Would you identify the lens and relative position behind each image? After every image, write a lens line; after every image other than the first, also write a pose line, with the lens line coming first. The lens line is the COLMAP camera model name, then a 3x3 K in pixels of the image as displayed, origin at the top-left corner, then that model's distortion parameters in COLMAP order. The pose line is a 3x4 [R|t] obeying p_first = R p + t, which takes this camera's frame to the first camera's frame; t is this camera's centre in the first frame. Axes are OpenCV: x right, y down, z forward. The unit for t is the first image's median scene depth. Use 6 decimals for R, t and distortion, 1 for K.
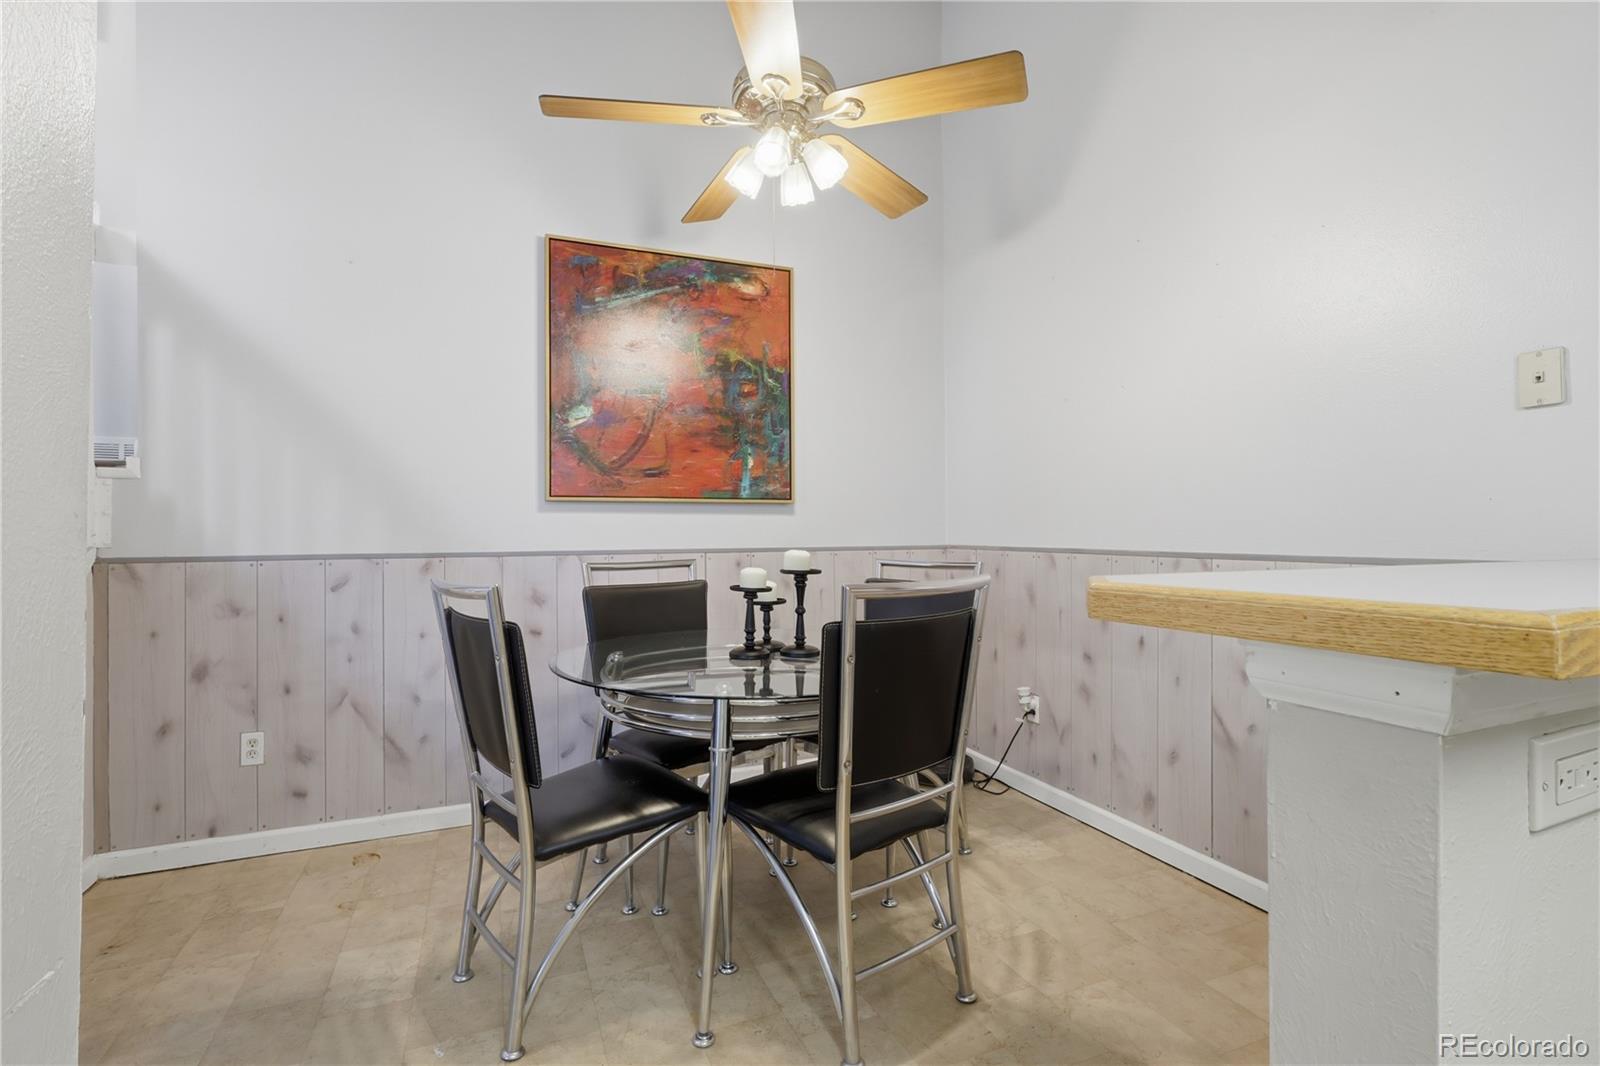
lens RADIAL K [[743.2, 0, 800.0], [0, 743.2, 533.0], [0, 0, 1]] dist [-0.000130, 0.000759]
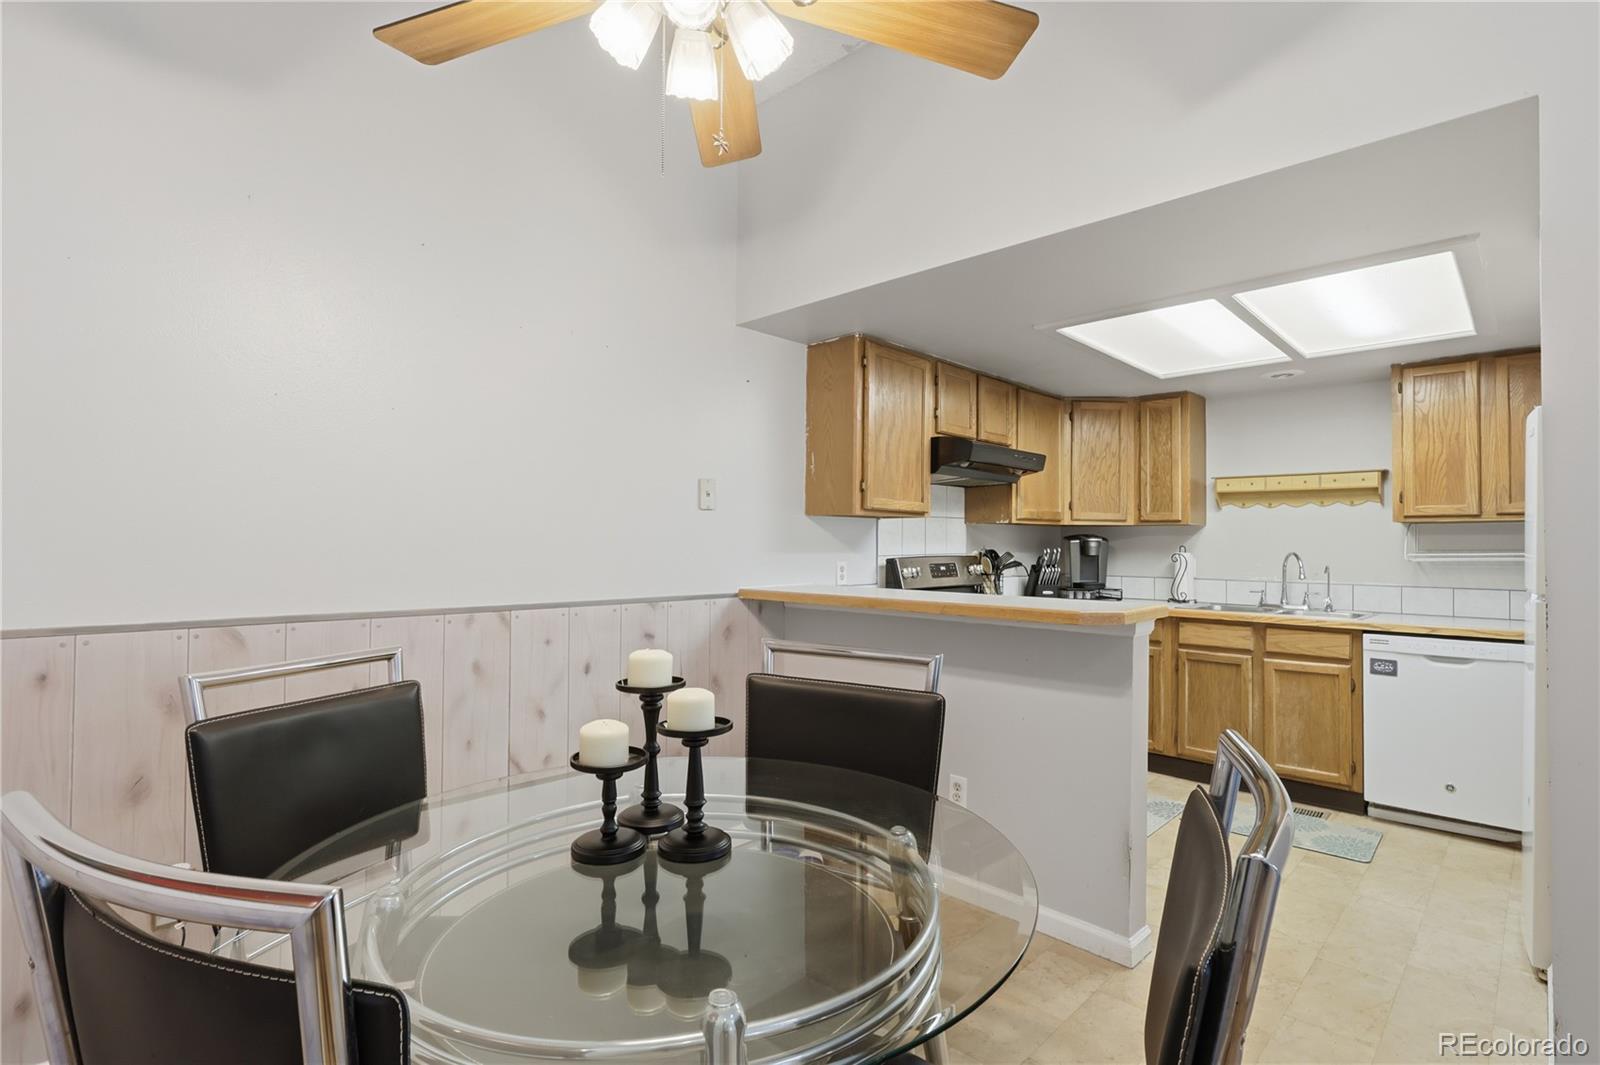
lens RADIAL K [[757.4, 0, 800.0], [0, 757.4, 532.5], [0, 0, 1]] dist [-0.002545, 0.000098]
pose [[-0.388206, 0.013289, 0.921477, -0.413761], [-0.004458, 0.999857, -0.016297, -0.042397], [-0.921562, -0.010435, -0.388092, 0.770270]]
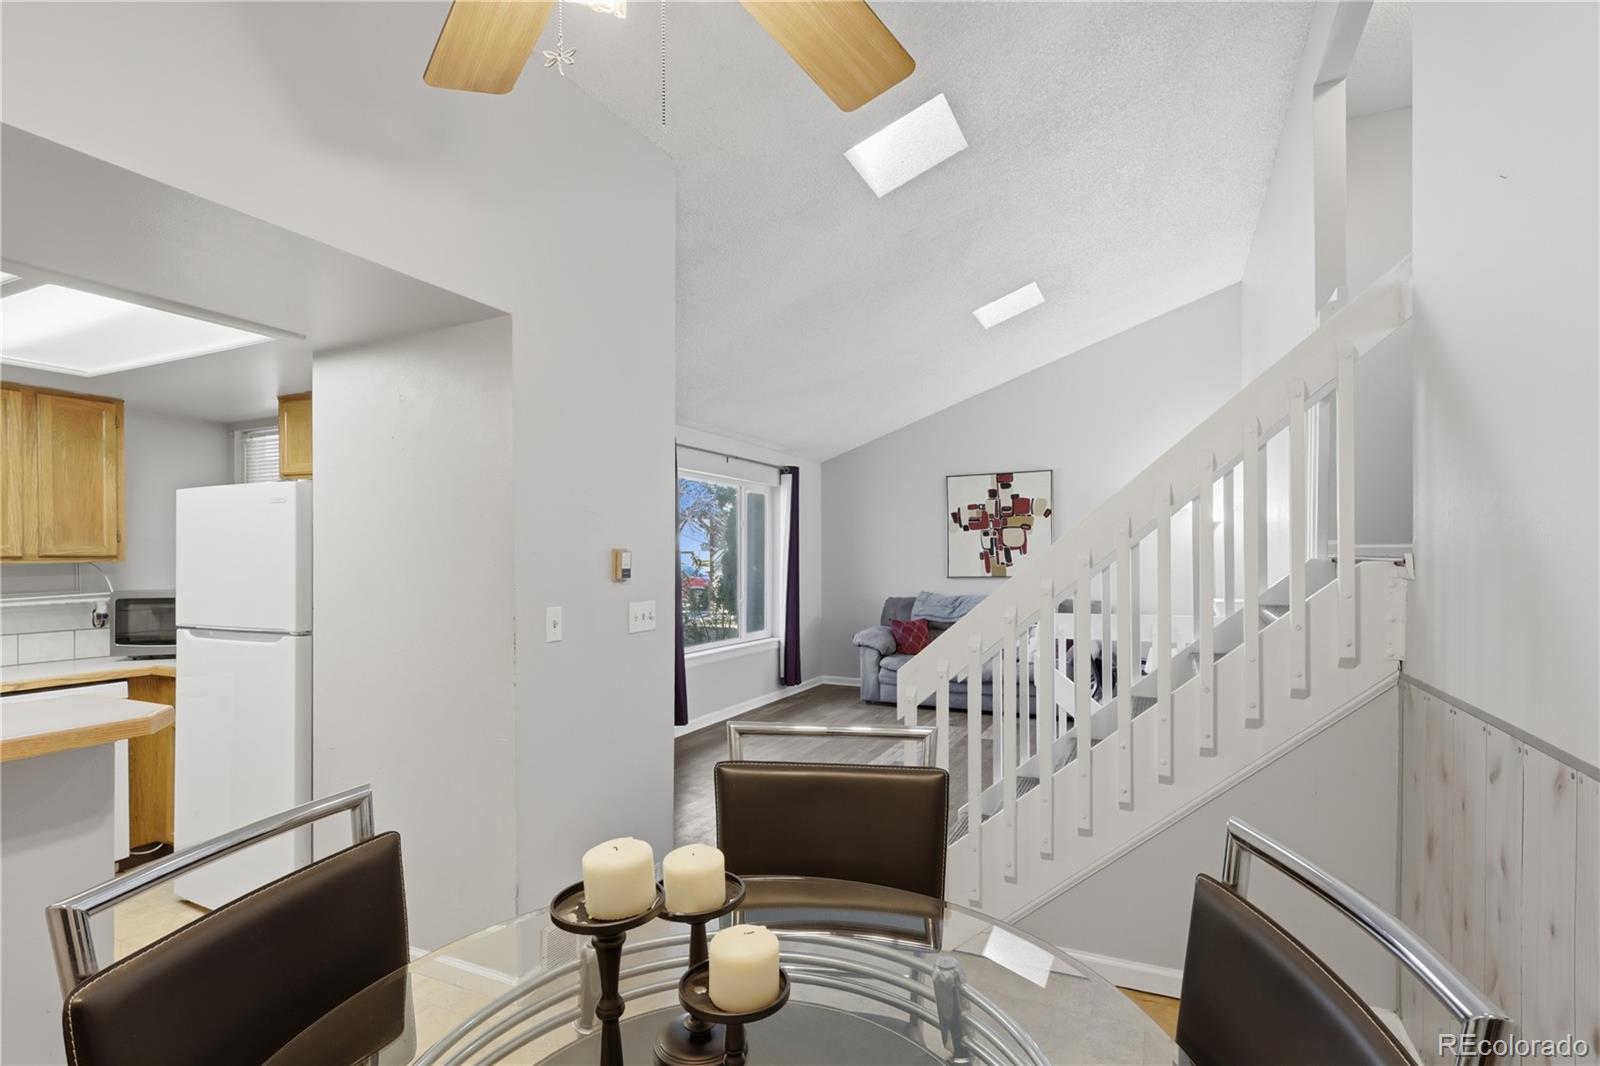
lens RADIAL K [[774.2, 0, 799.6], [0, 774.2, 558.5], [0, 0, 1]] dist [-0.002192, 0.000464]
pose [[-0.744336, 0.008334, -0.667753, 0.125811], [0.008505, 0.999959, 0.003000, -0.081925], [0.667751, -0.003446, -0.744377, 0.925138]]
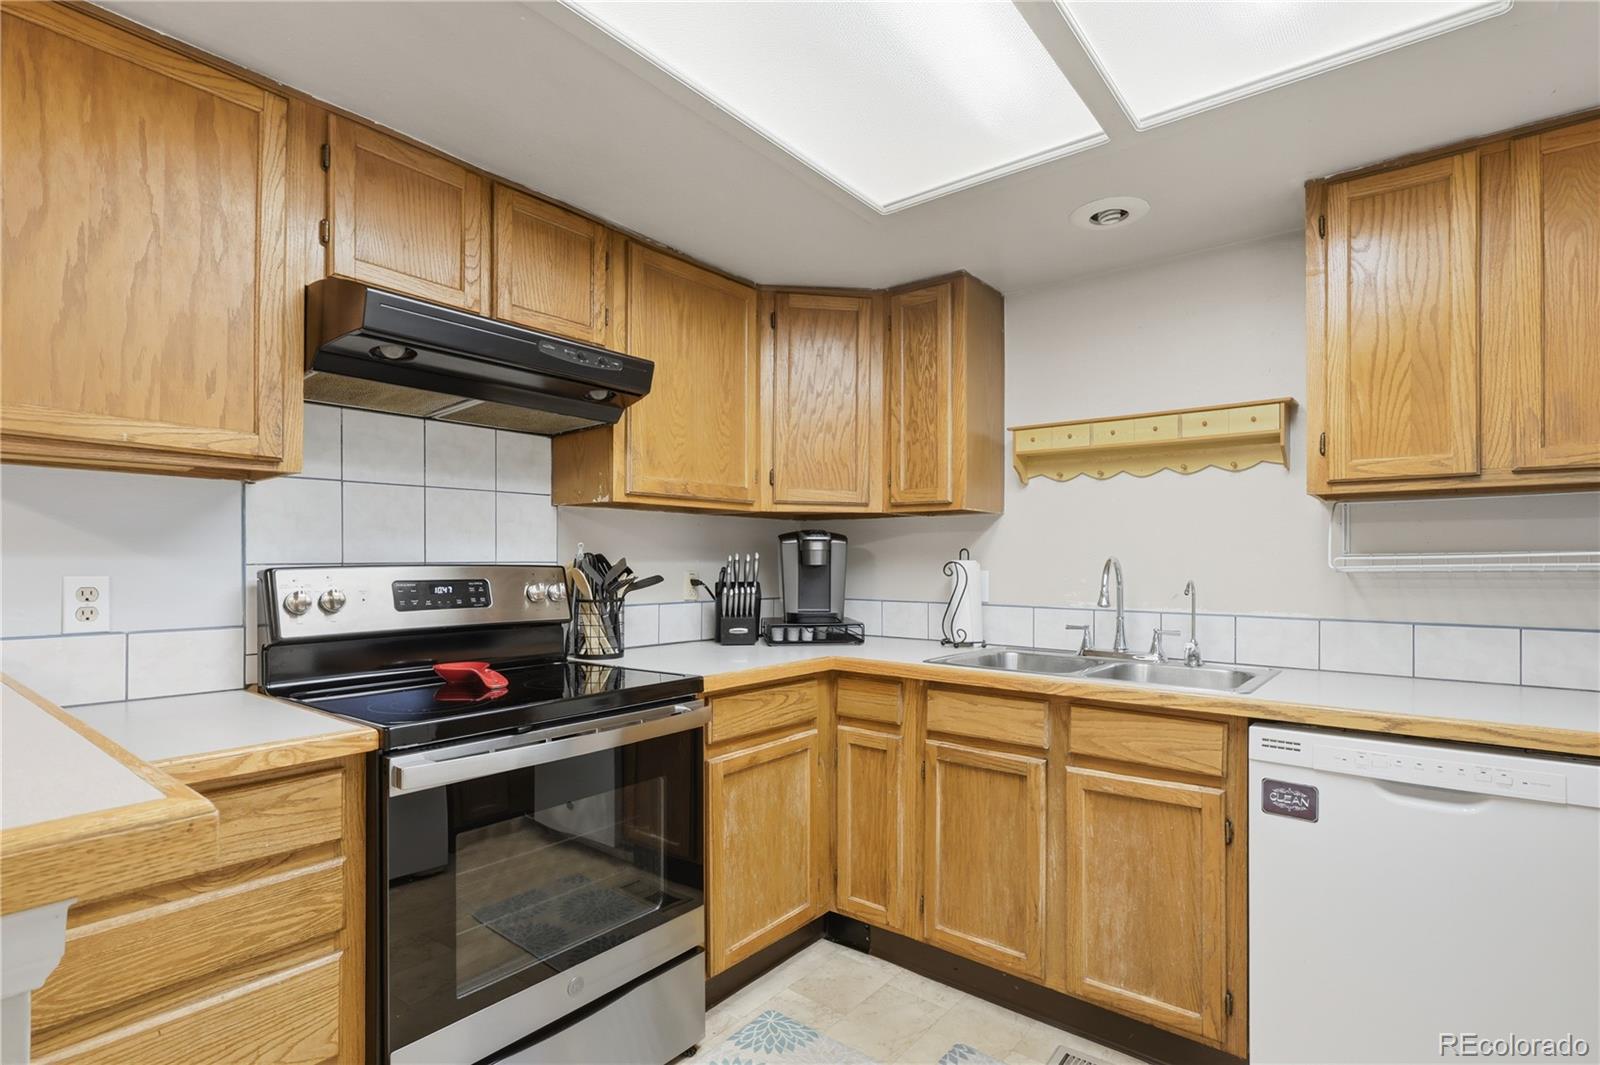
lens RADIAL K [[774.2, 0, 799.6], [0, 774.2, 558.0], [0, 0, 1]] dist [-0.002192, 0.000464]
pose [[-0.478551, 0.004951, 0.878046, -0.034454], [-0.002216, 0.999974, -0.006846, -0.027177], [-0.878057, -0.005222, -0.478528, 0.111304]]
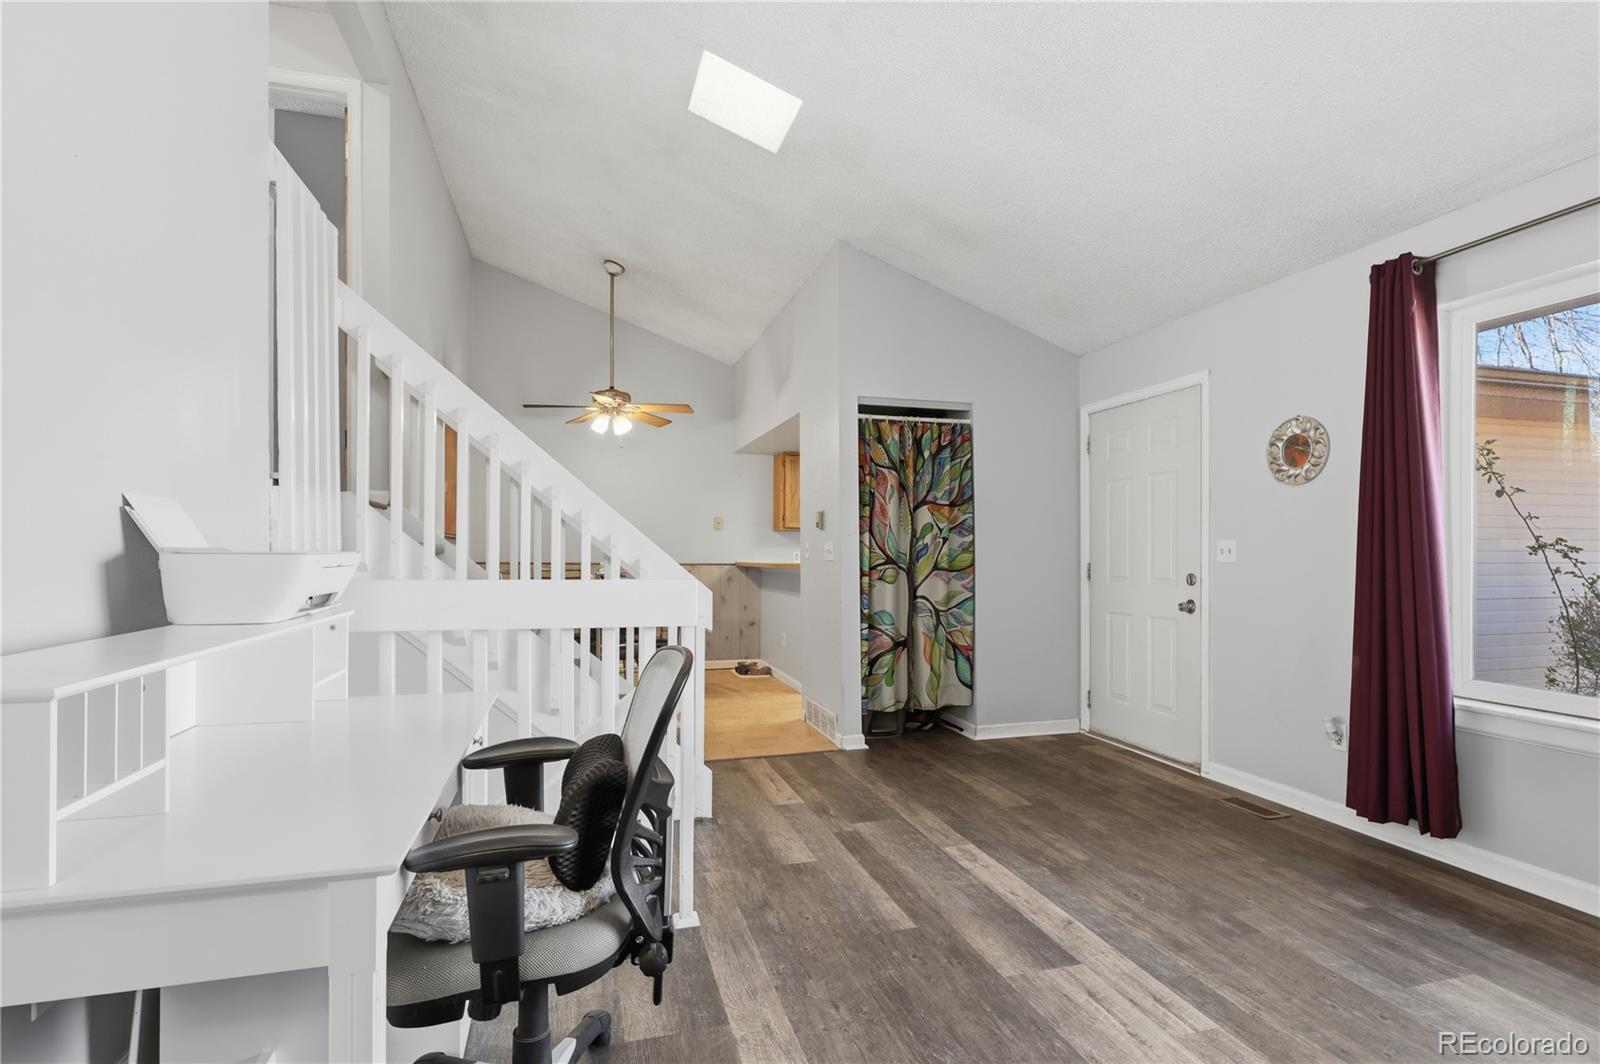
lens RADIAL K [[762.8, 0, 797.6], [0, 762.8, 554.3], [0, 0, 1]] dist [0.000284, 0.000387]
pose [[0.112005, 0.006491, 0.993686, -1.848656], [-0.005592, 0.999967, -0.005901, 0.003968], [-0.993692, -0.004896, 0.112037, -0.007945]]
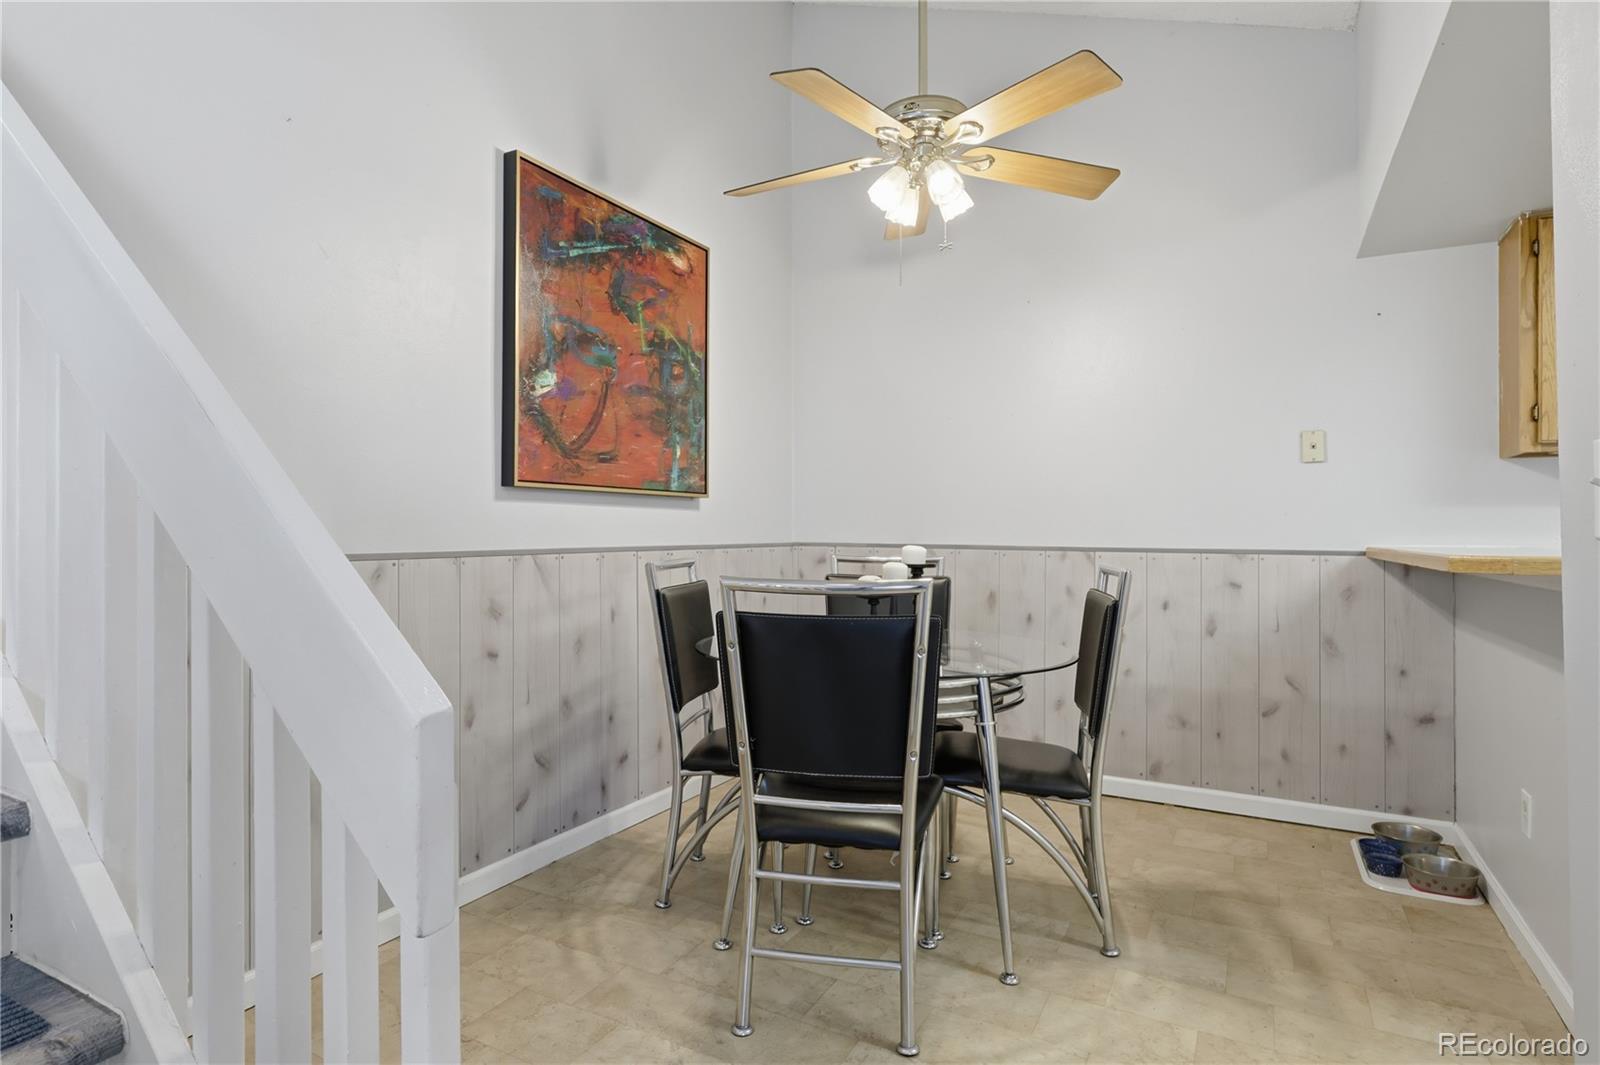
lens RADIAL K [[845.0, 0, 795.7], [0, 845.0, 521.8], [0, 0, 1]] dist [-0.002122, -0.000076]
pose [[0.779328, 0.014535, 0.626448, -0.621908], [-0.007271, 0.999873, -0.014154, 0.004553], [-0.626574, 0.006476, 0.779335, 0.104941]]
